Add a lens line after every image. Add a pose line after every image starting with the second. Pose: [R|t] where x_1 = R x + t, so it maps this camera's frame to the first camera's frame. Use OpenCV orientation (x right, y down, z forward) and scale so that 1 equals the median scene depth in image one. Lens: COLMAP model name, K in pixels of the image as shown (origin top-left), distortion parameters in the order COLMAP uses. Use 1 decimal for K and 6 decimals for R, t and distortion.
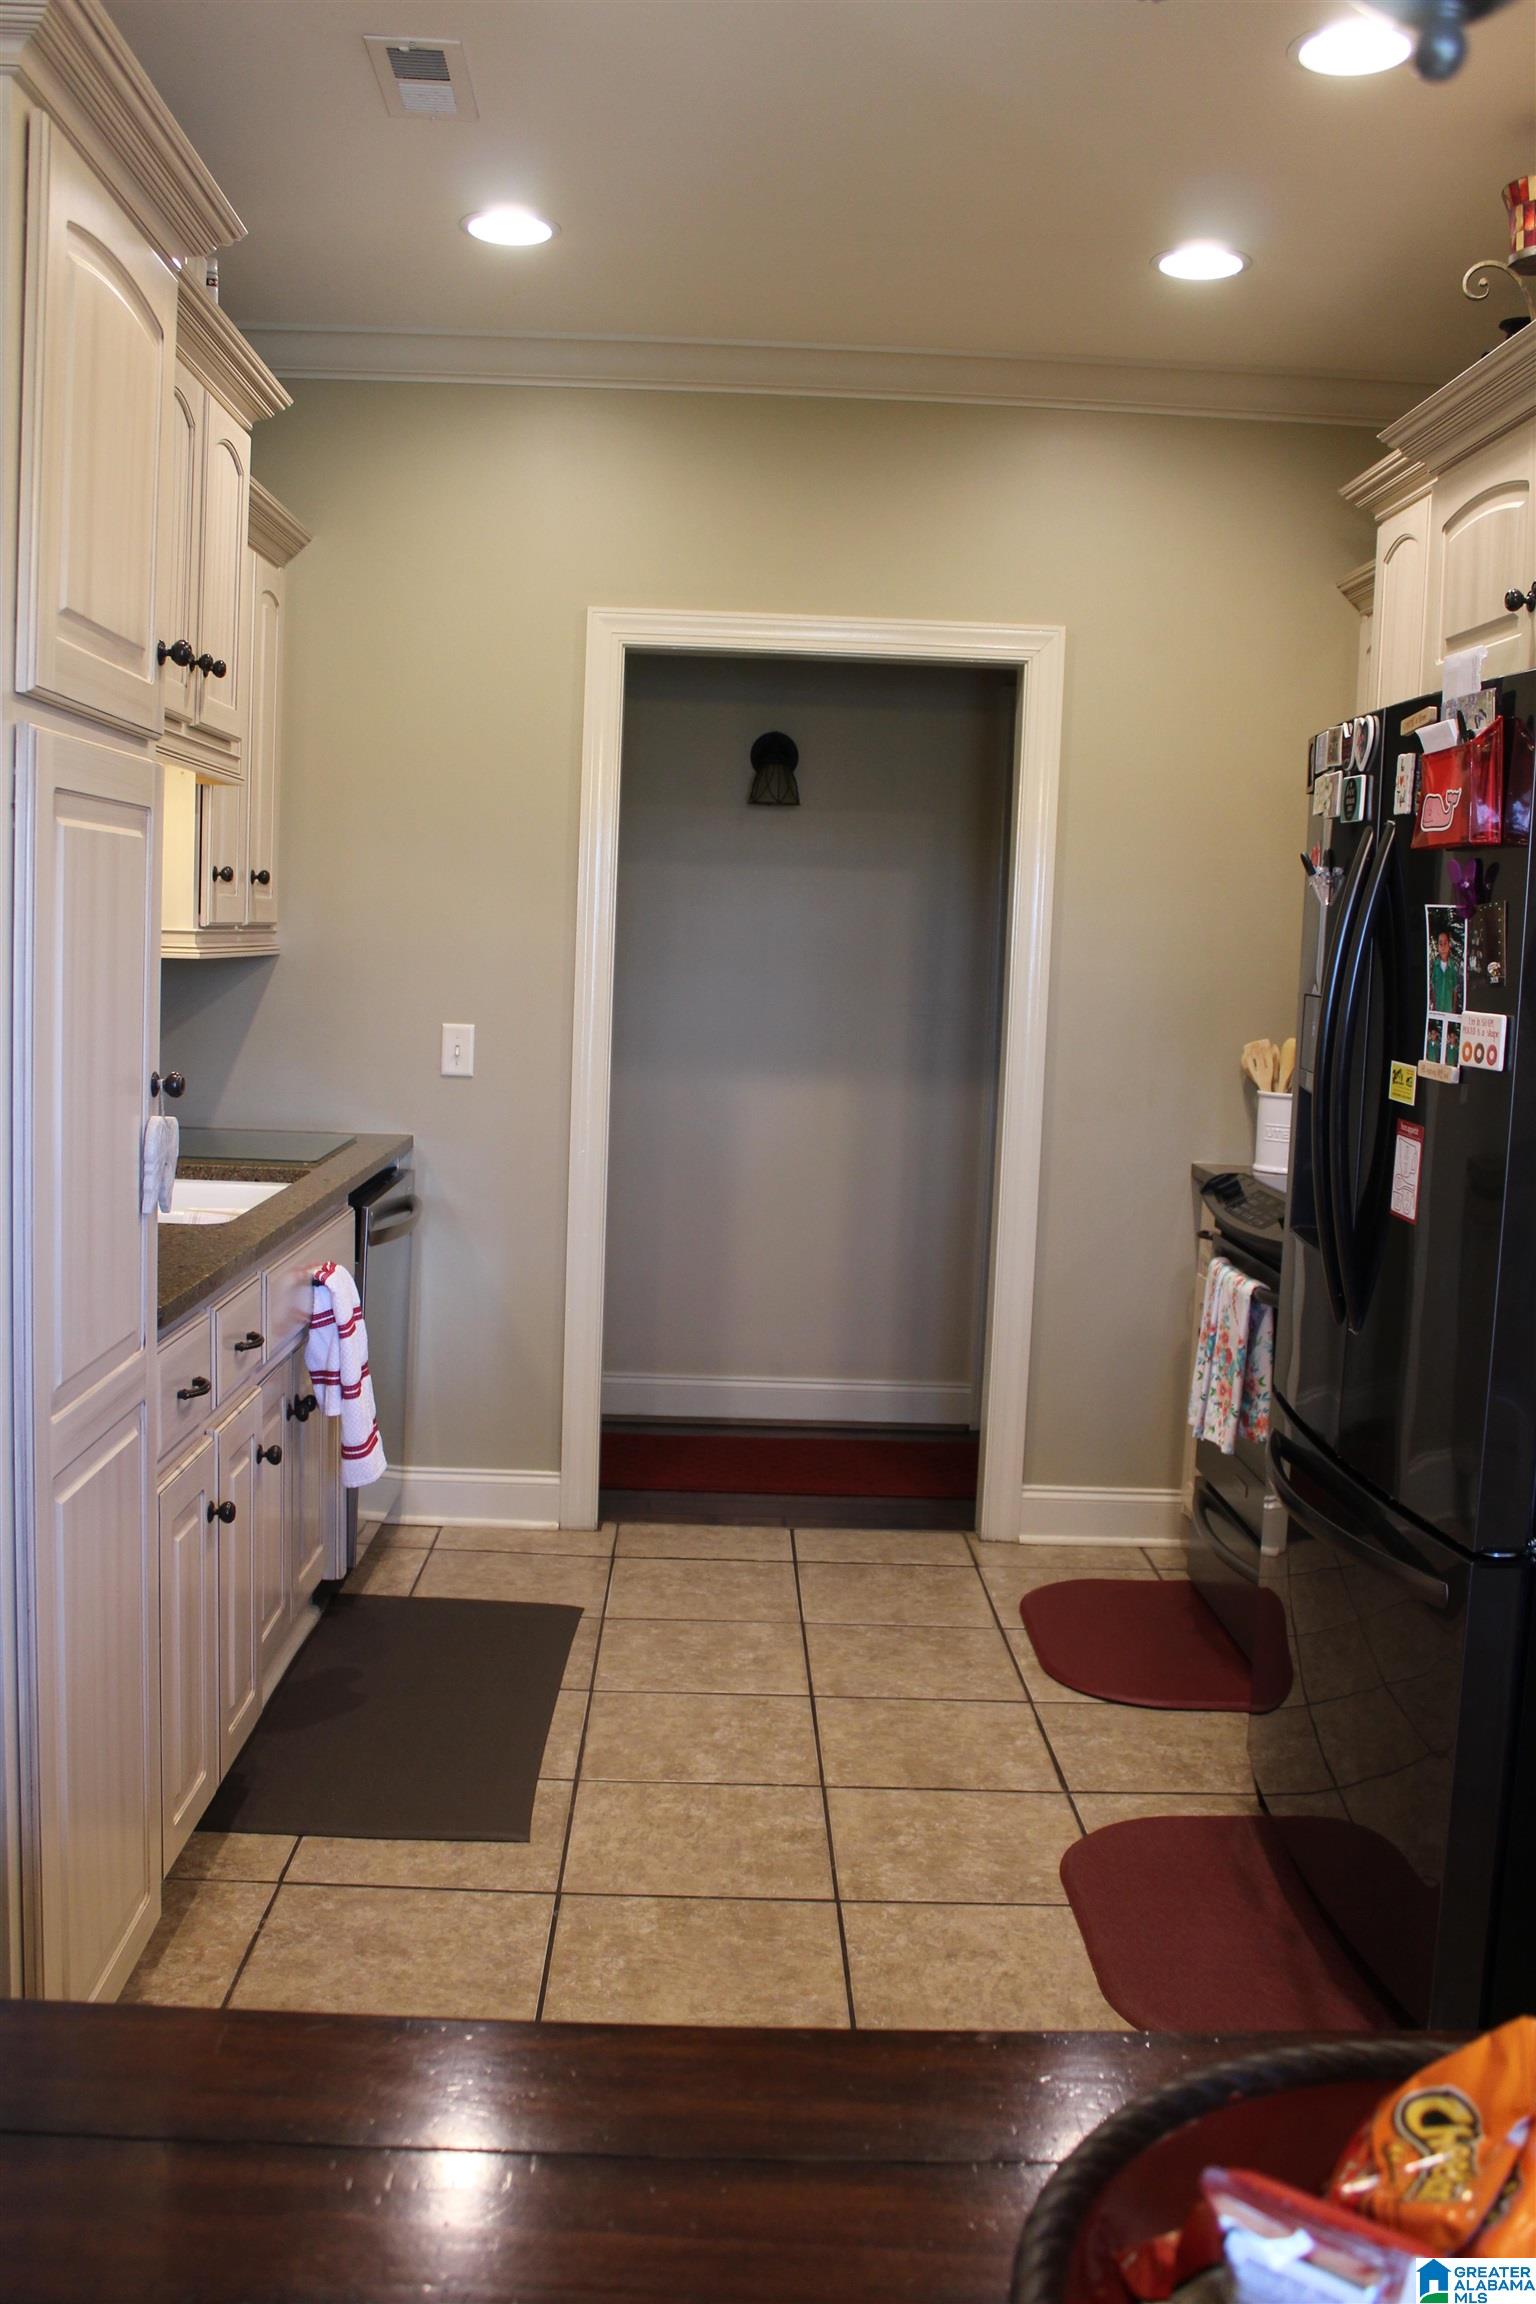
lens RADIAL K [[1976.8, 0, 768.0], [0, 1976.8, 1152.0], [0, 0, 1]] dist [-0.157685, 0.109091]
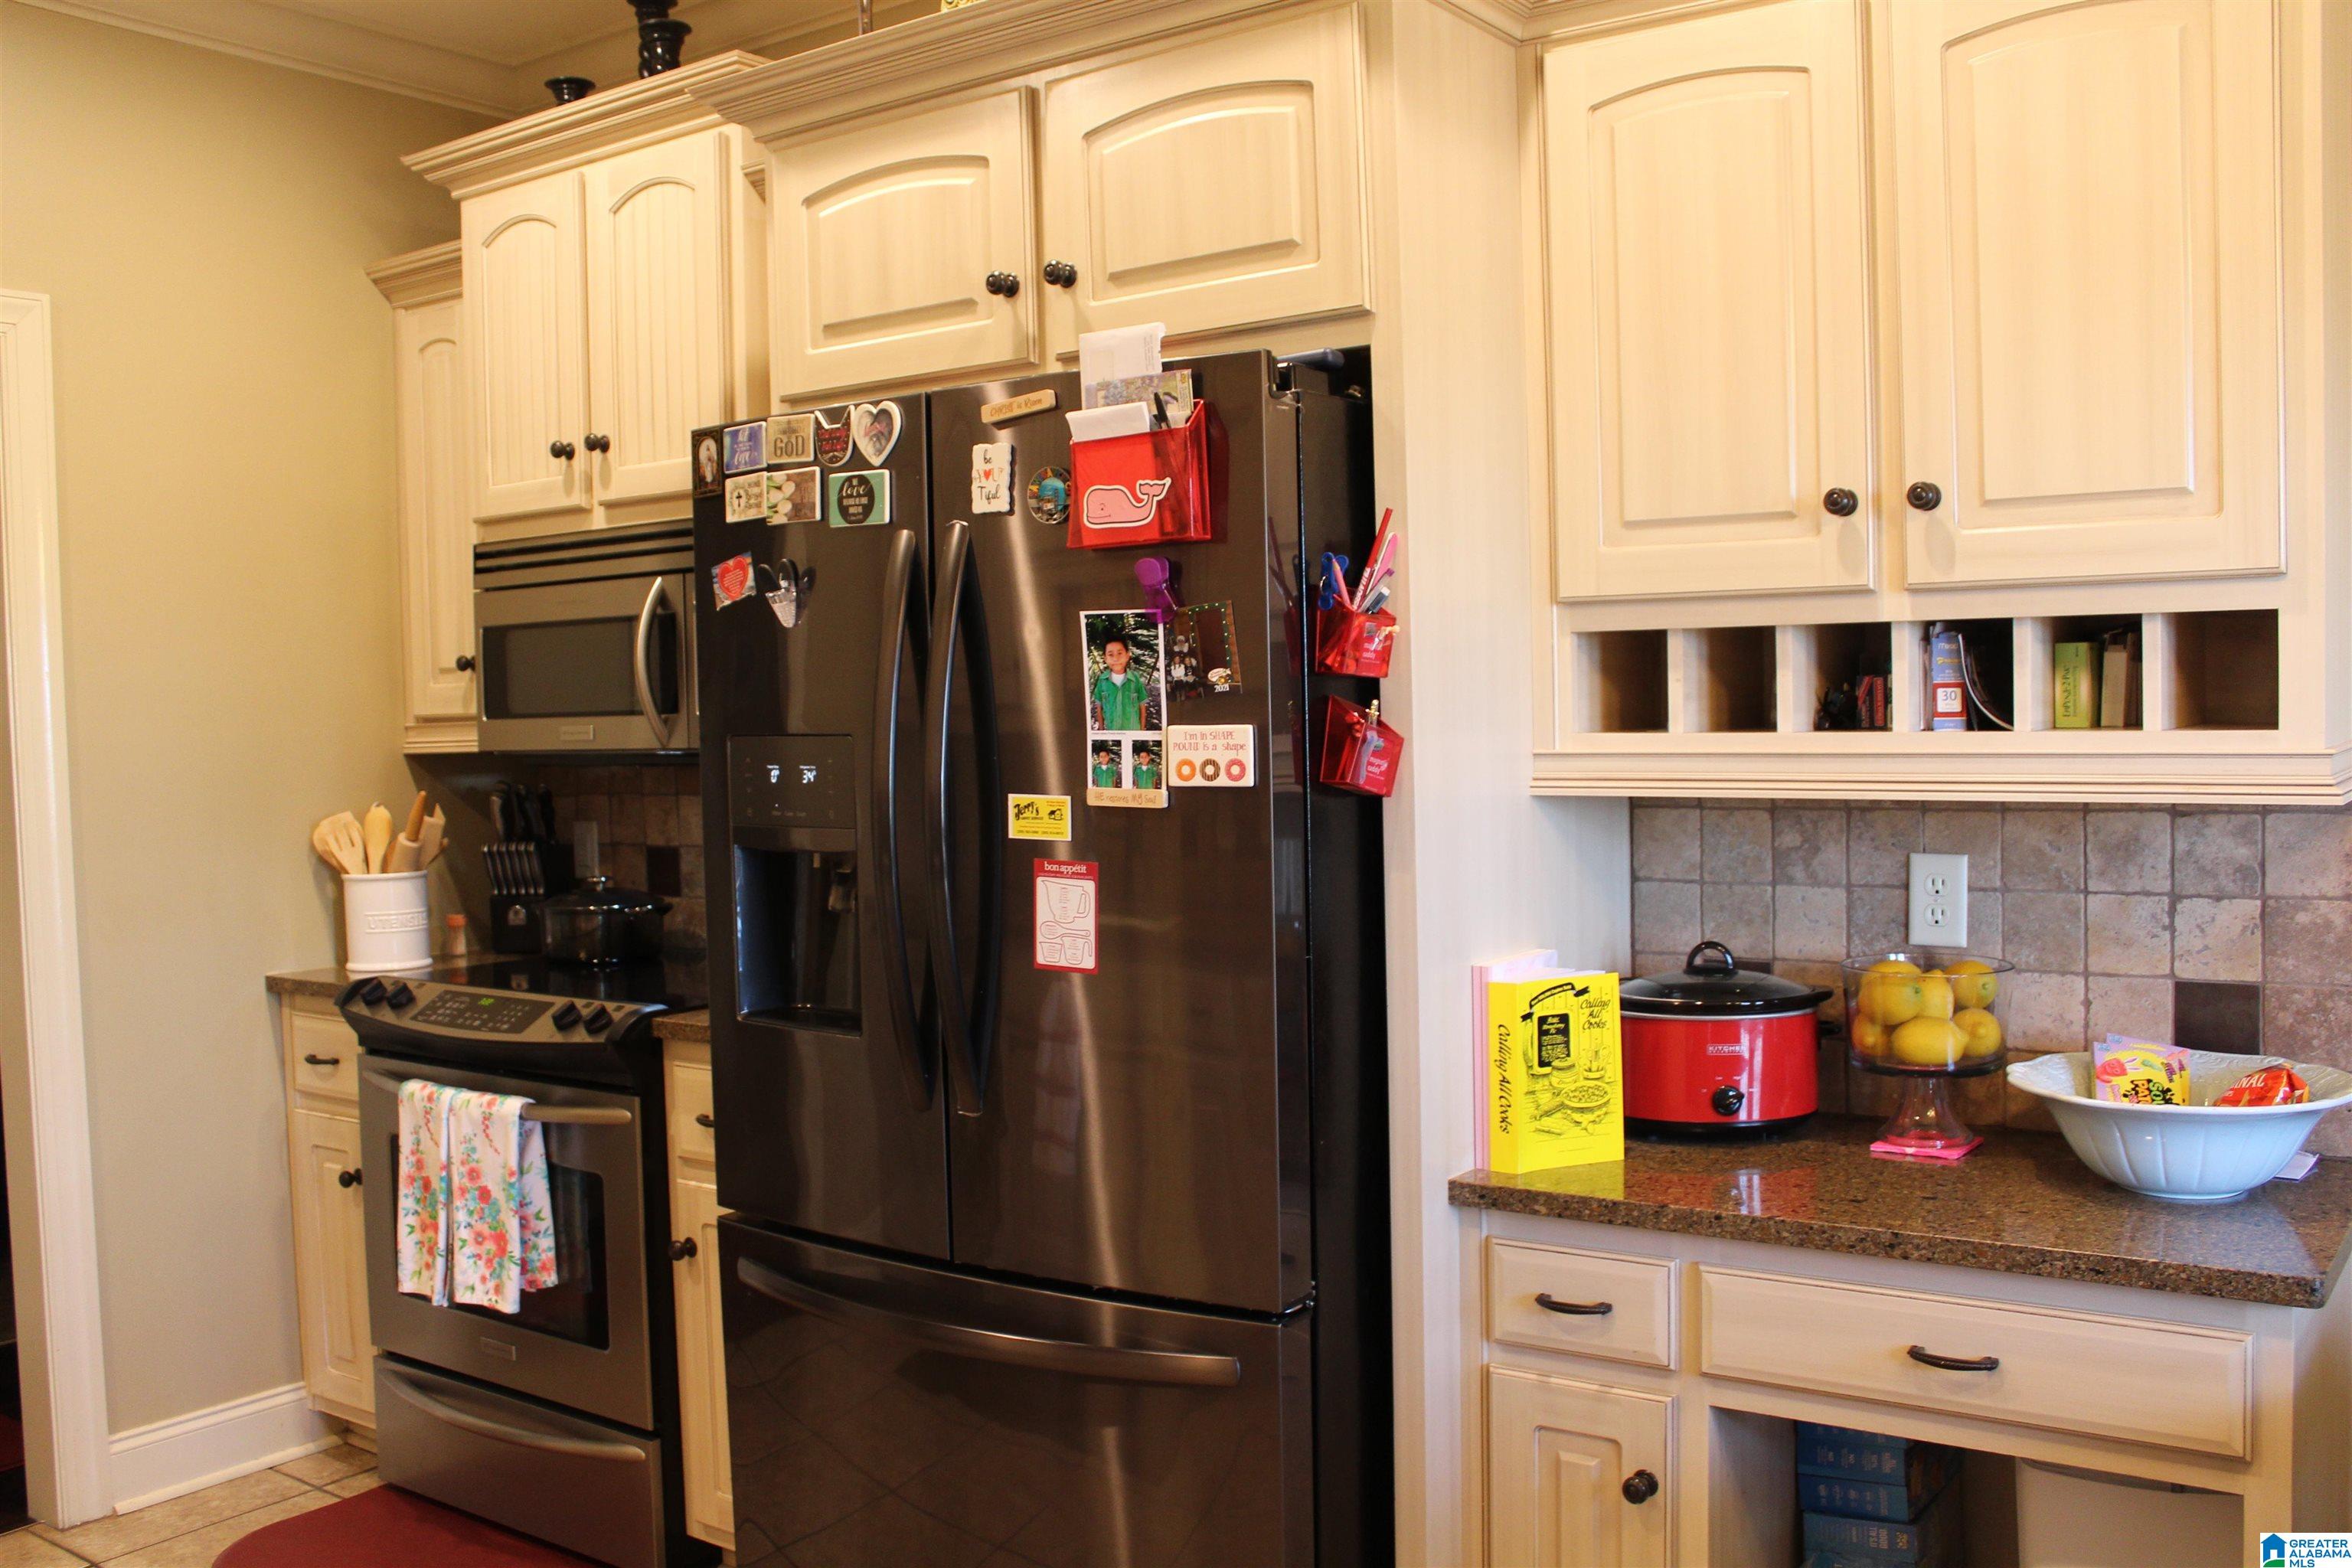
lens RADIAL K [[2018.0, 0, 1176.0], [0, 2018.0, 784.0], [0, 0, 1]] dist [-0.157685, 0.109091]
pose [[0.597628, -0.081431, 0.797627, -0.359422], [0.132883, 0.991130, 0.001622, -0.043743], [-0.790685, 0.105022, 0.603148, 0.404157]]
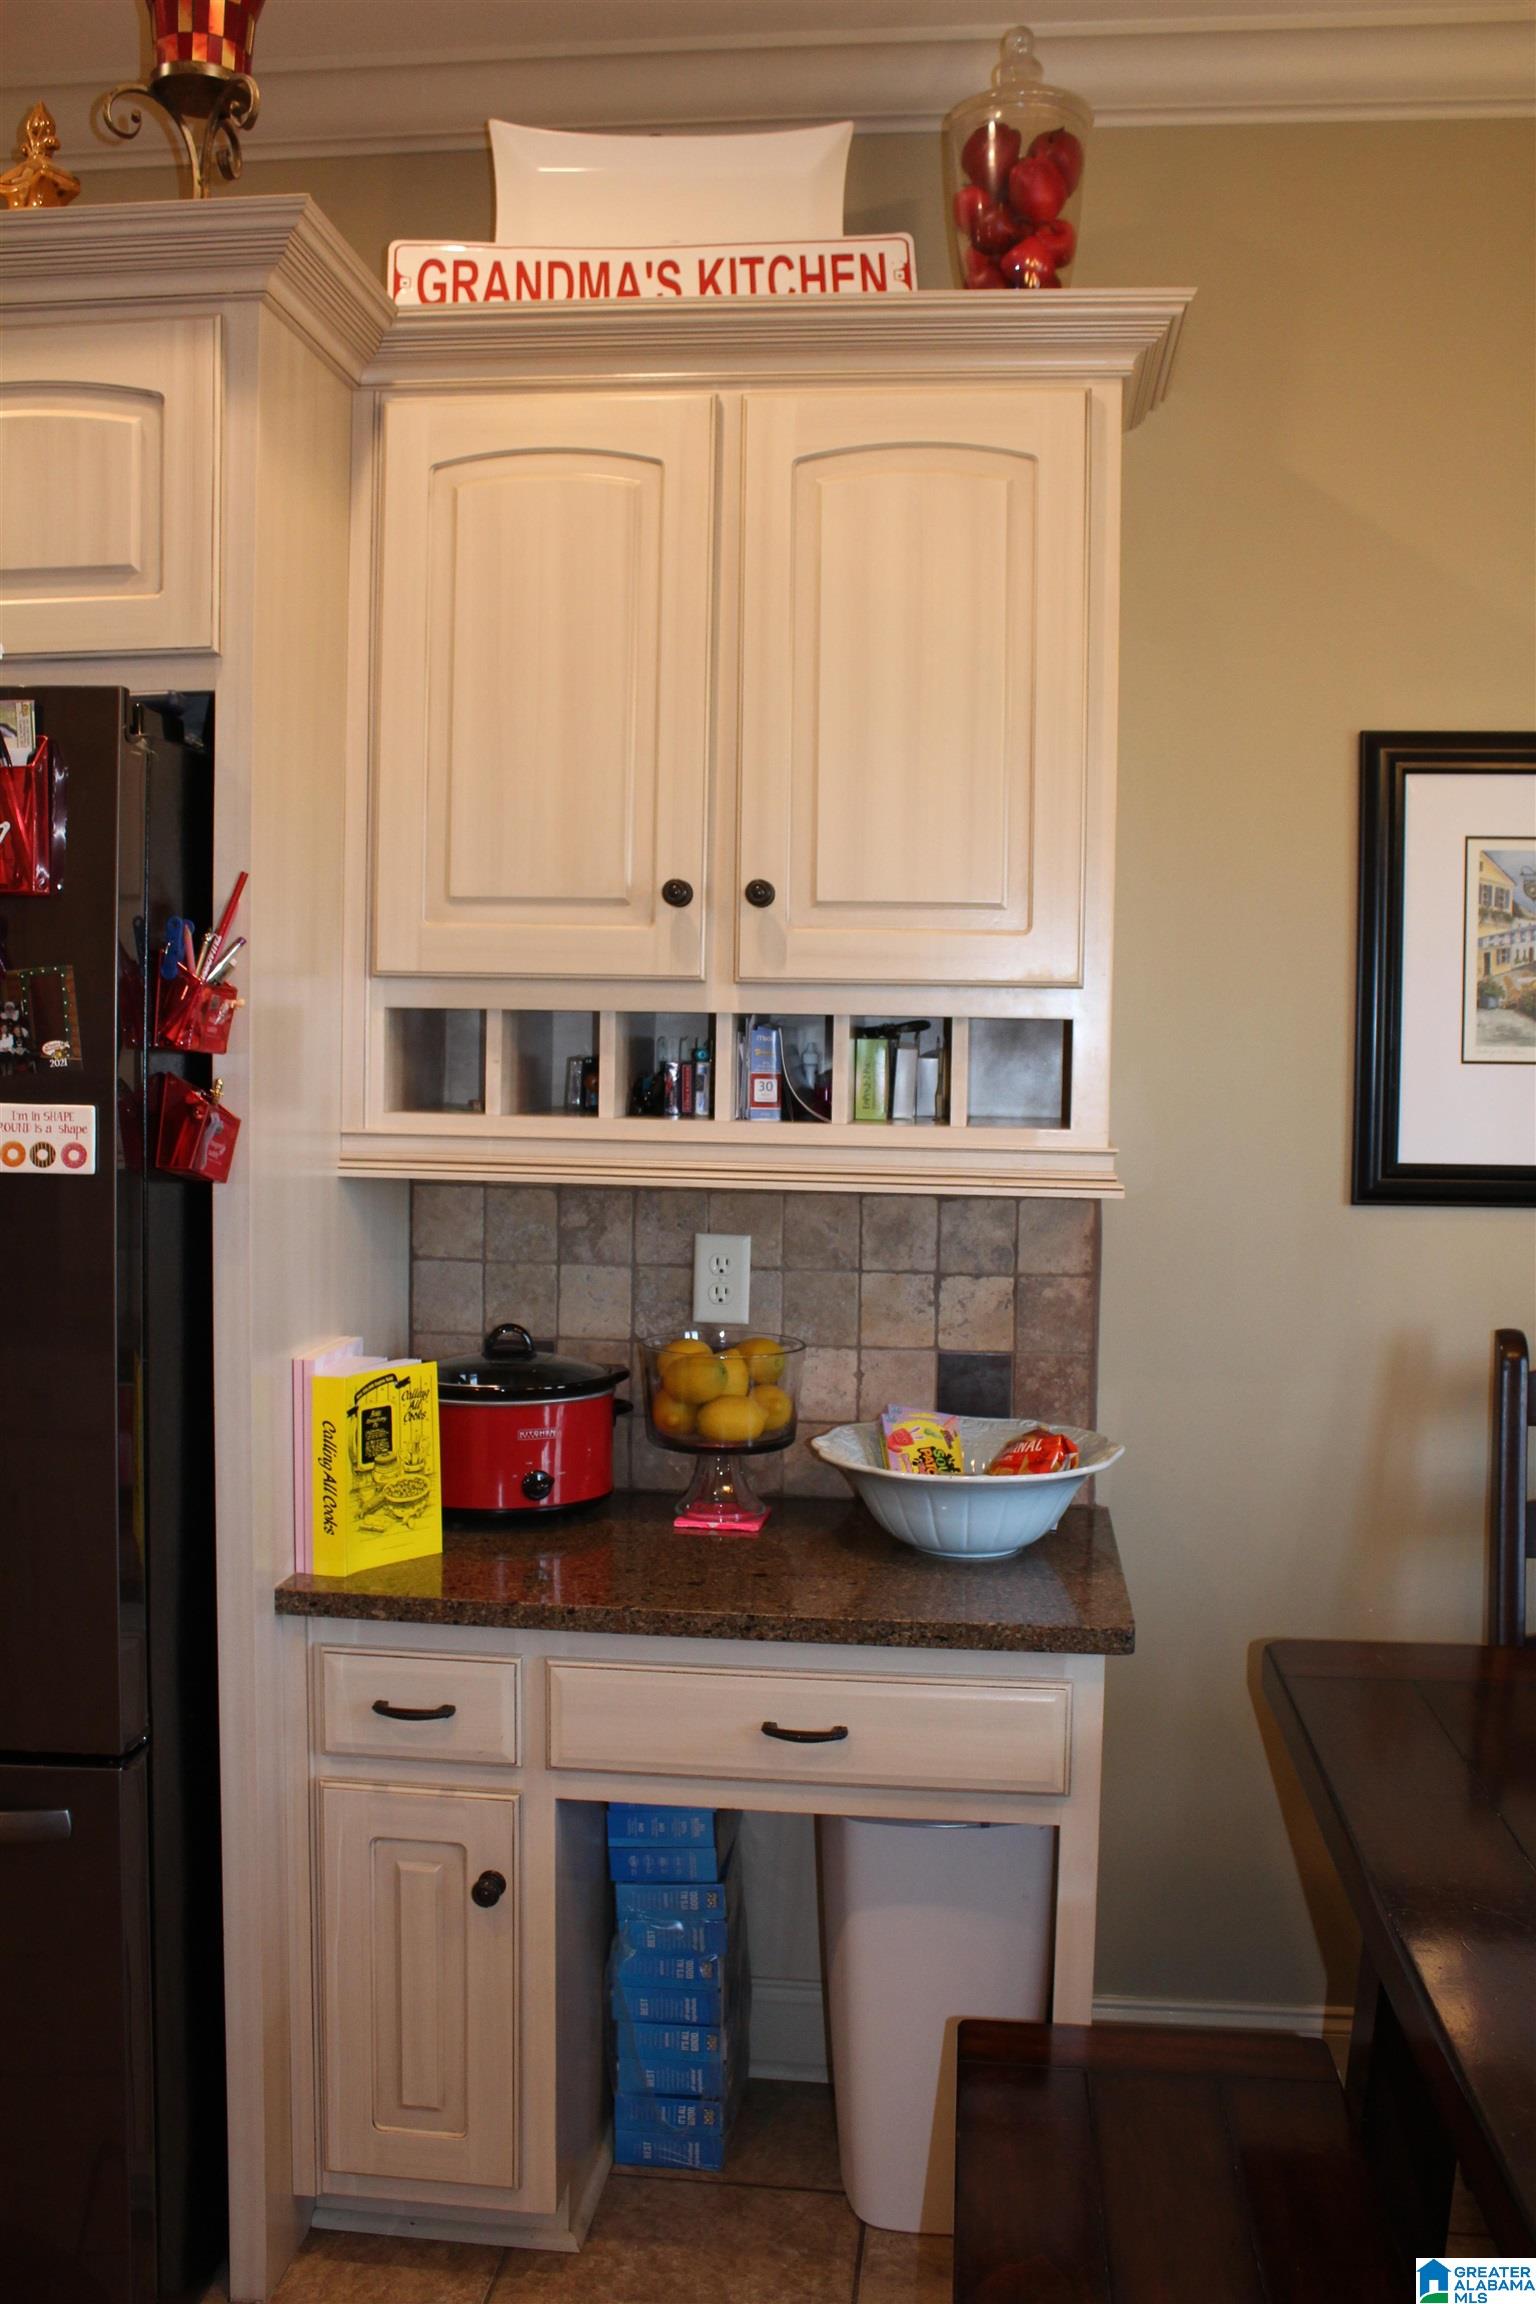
lens RADIAL K [[1976.8, 0, 768.0], [0, 1976.8, 1152.0], [0, 0, 1]] dist [-0.157685, 0.109091]
pose [[0.136884, -0.087160, 0.986745, -0.348749], [0.099842, 0.992263, 0.073797, -0.074016], [-0.985543, 0.088417, 0.144528, 0.534686]]
